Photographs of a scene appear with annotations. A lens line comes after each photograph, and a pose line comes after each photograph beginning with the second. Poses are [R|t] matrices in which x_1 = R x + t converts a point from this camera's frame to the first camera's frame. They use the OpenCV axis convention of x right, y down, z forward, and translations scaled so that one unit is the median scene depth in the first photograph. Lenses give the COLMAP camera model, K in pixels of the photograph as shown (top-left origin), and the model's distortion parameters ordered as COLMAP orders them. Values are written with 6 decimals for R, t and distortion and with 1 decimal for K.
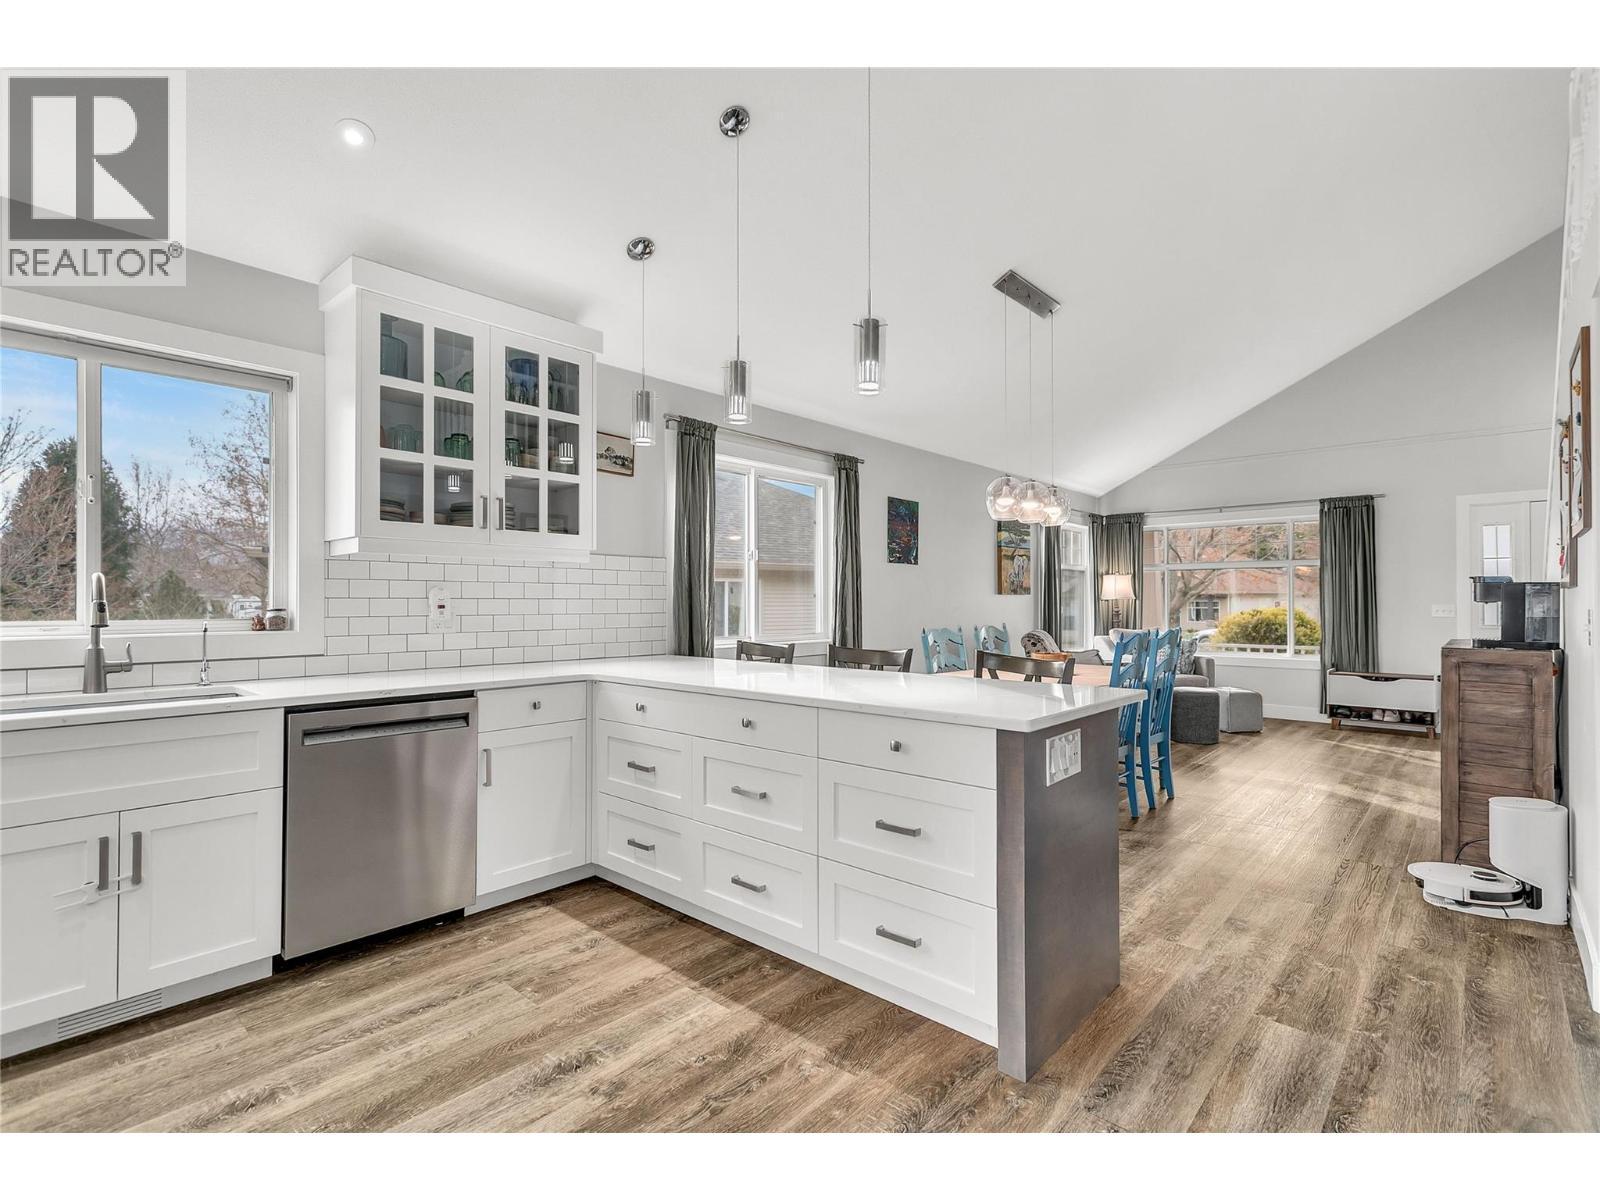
lens RADIAL K [[765.6, 0, 807.7], [0, 765.6, 596.0], [0, 0, 1]] dist [0.000296, 0.003538]
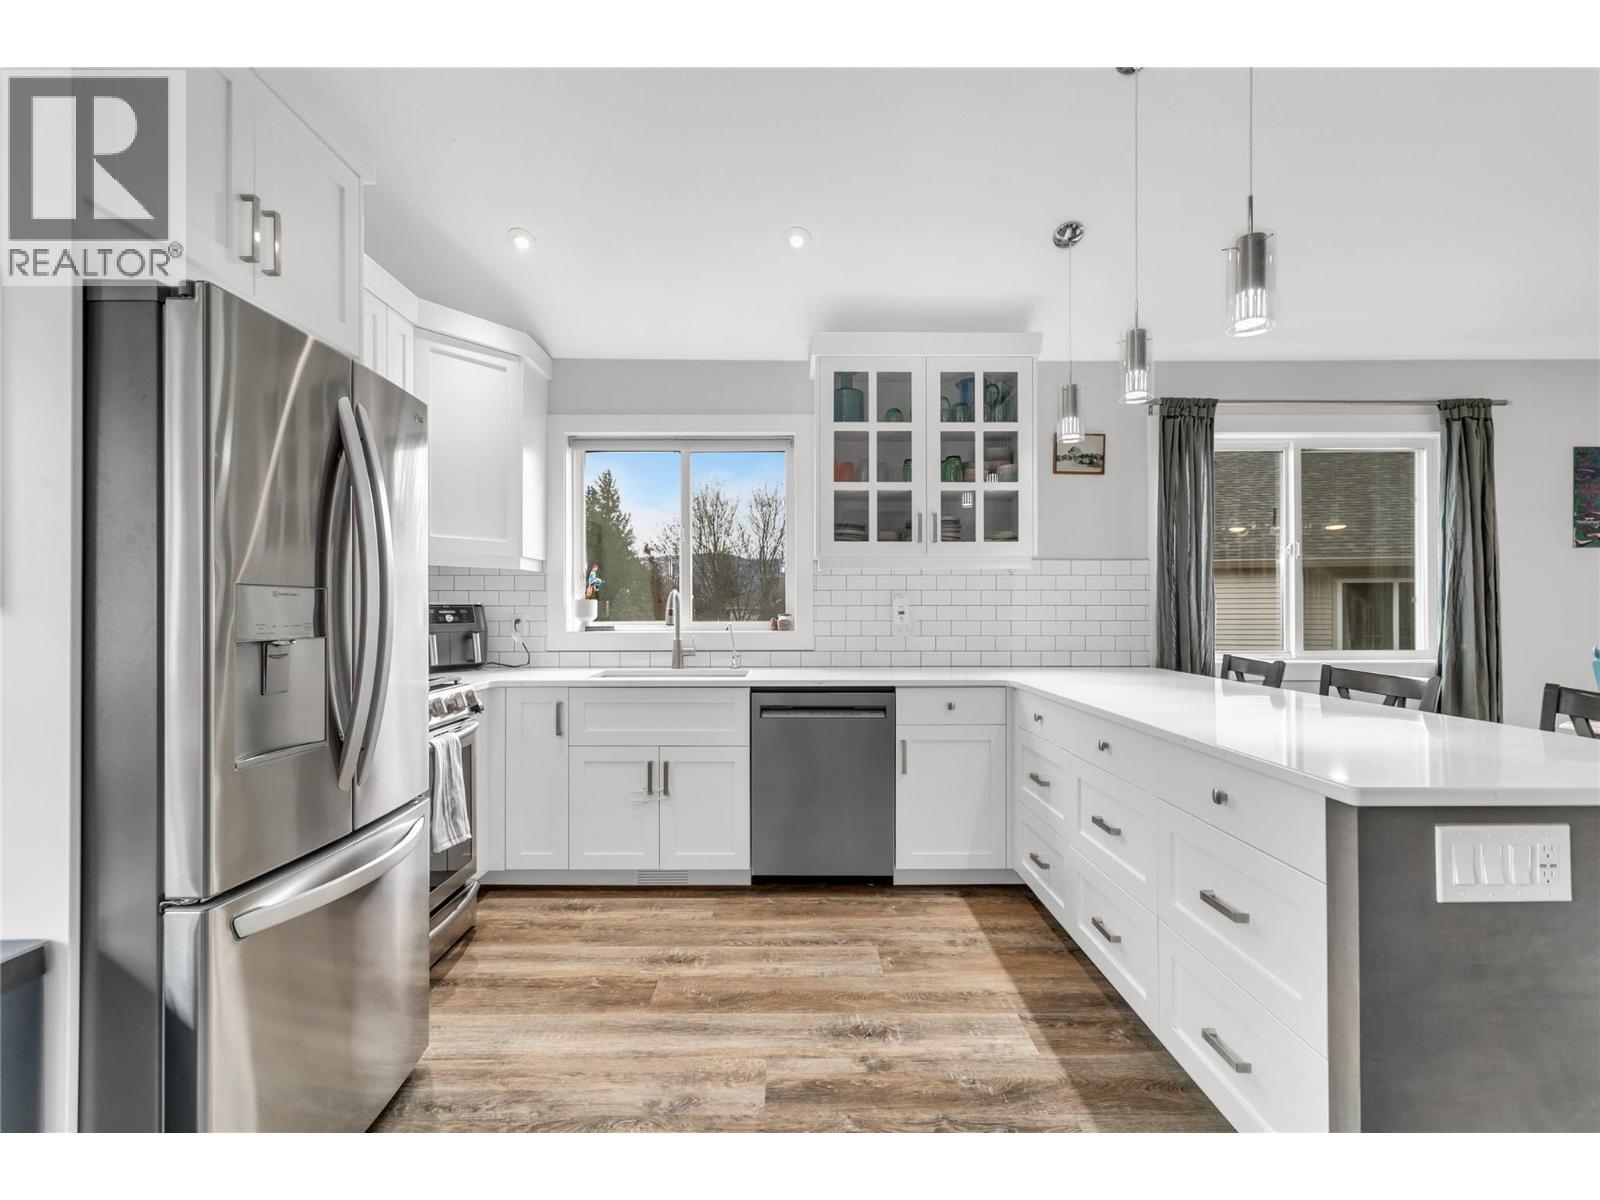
lens RADIAL K [[765.6, 0, 797.7], [0, 765.6, 606.0], [0, 0, 1]] dist [0.000296, 0.003538]
pose [[0.667453, -0.004199, -0.744640, 0.303156], [0.006709, 0.999977, 0.000375, 0.002816], [0.744621, -0.005246, 0.667466, 0.137339]]
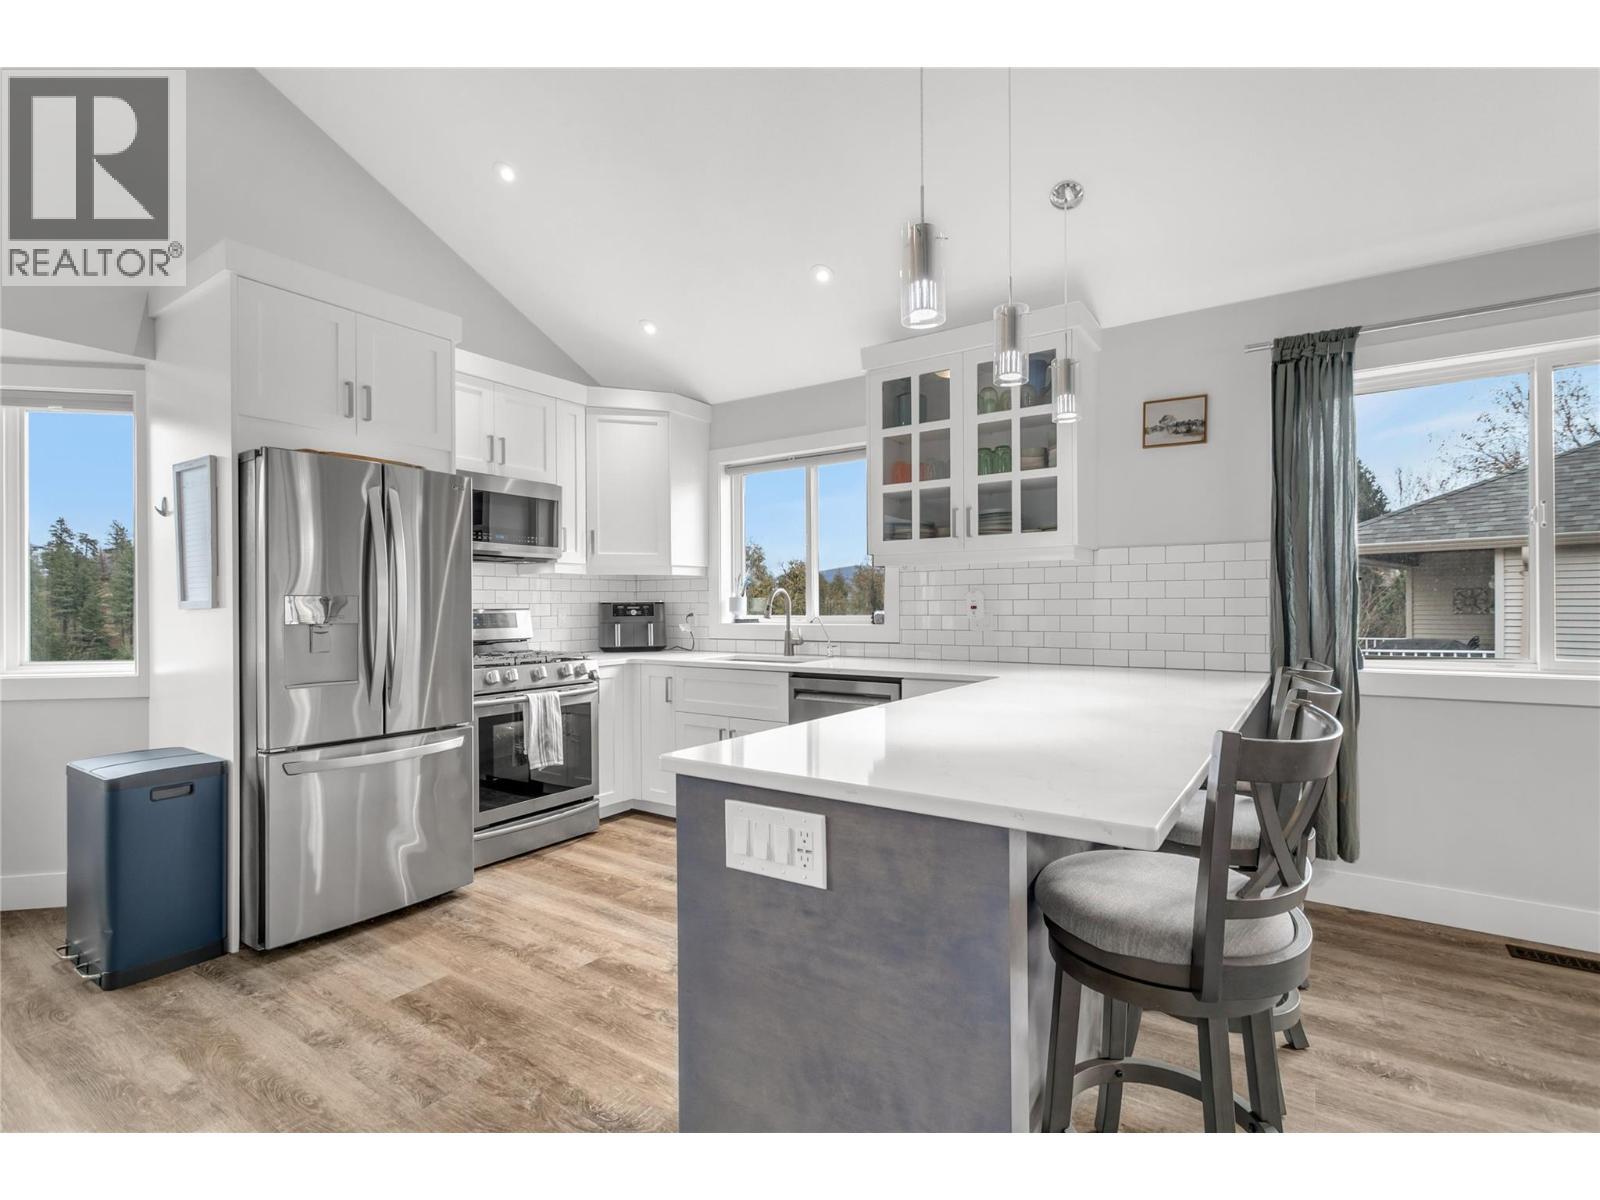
lens RADIAL K [[765.6, 0, 789.0], [0, 765.6, 597.8], [0, 0, 1]] dist [0.000296, 0.003538]
pose [[0.113246, -0.010149, -0.993515, 0.704852], [0.015366, 0.999846, -0.008462, 0.006273], [0.993448, -0.014308, 0.113385, 0.672235]]
